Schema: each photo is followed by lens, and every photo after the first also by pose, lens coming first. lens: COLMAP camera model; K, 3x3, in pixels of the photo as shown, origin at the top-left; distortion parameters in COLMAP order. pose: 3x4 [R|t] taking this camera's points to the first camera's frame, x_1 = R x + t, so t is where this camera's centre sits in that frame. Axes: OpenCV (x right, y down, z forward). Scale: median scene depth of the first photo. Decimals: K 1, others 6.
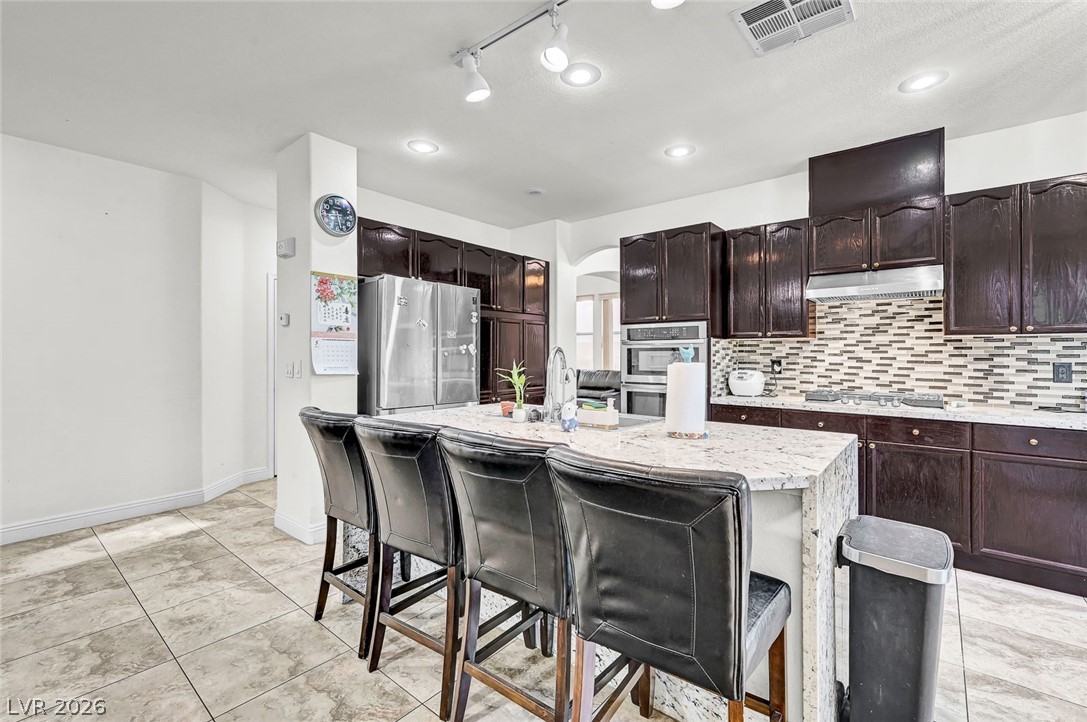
lens RADIAL K [[471.6, 0, 542.1], [0, 471.6, 354.0], [0, 0, 1]] dist [0.001250, -0.001960]
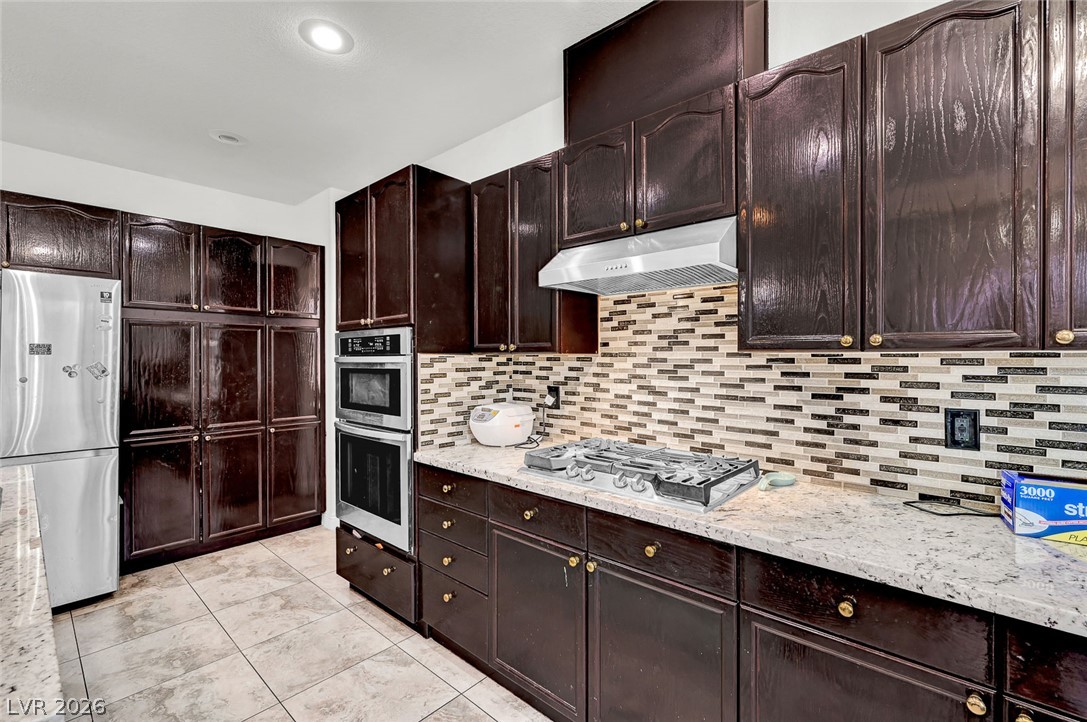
lens RADIAL K [[471.6, 0, 545.9], [0, 471.6, 362.6], [0, 0, 1]] dist [0.001250, -0.001960]
pose [[0.999596, -0.001298, -0.028400, 0.586372], [0.001520, 0.999969, 0.007783, -0.029242], [0.028389, -0.007823, 0.999566, 0.425539]]
